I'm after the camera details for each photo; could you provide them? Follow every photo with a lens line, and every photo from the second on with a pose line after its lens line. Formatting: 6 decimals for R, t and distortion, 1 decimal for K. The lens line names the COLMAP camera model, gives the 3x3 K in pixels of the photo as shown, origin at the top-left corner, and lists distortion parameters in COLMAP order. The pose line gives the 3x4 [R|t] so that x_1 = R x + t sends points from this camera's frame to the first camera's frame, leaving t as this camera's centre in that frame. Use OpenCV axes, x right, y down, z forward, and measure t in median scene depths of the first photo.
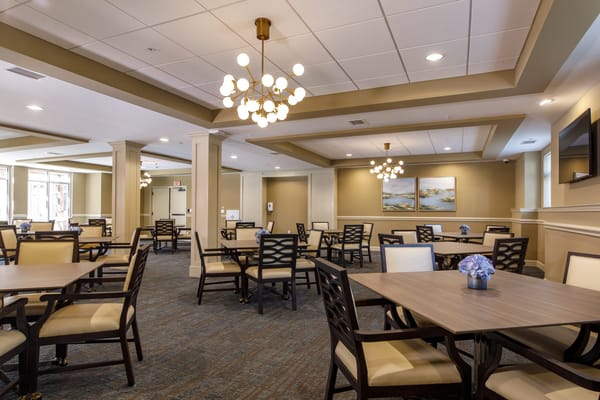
lens RADIAL K [[347.3, 0, 300.0], [0, 347.3, 200.0], [0, 0, 1]] dist [-0.000096, 0.000505]
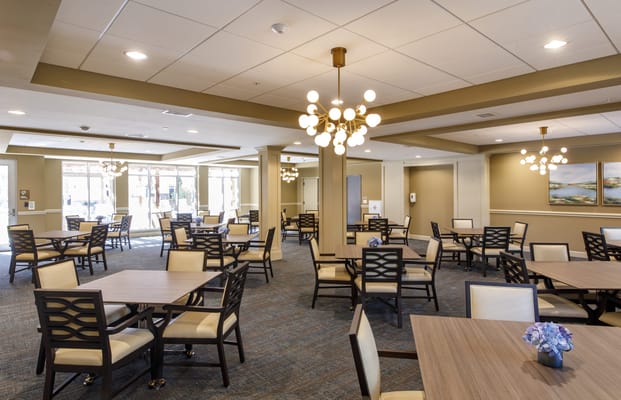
lens RADIAL K [[357.5, 0, 309.5], [0, 357.5, 184.5], [0, 0, 1]] dist [0.002128, 0.000831]
pose [[0.912436, -0.022835, -0.408583, 0.096247], [0.028064, 0.999583, 0.006807, -0.052549], [0.408257, -0.017678, 0.912696, 0.001245]]
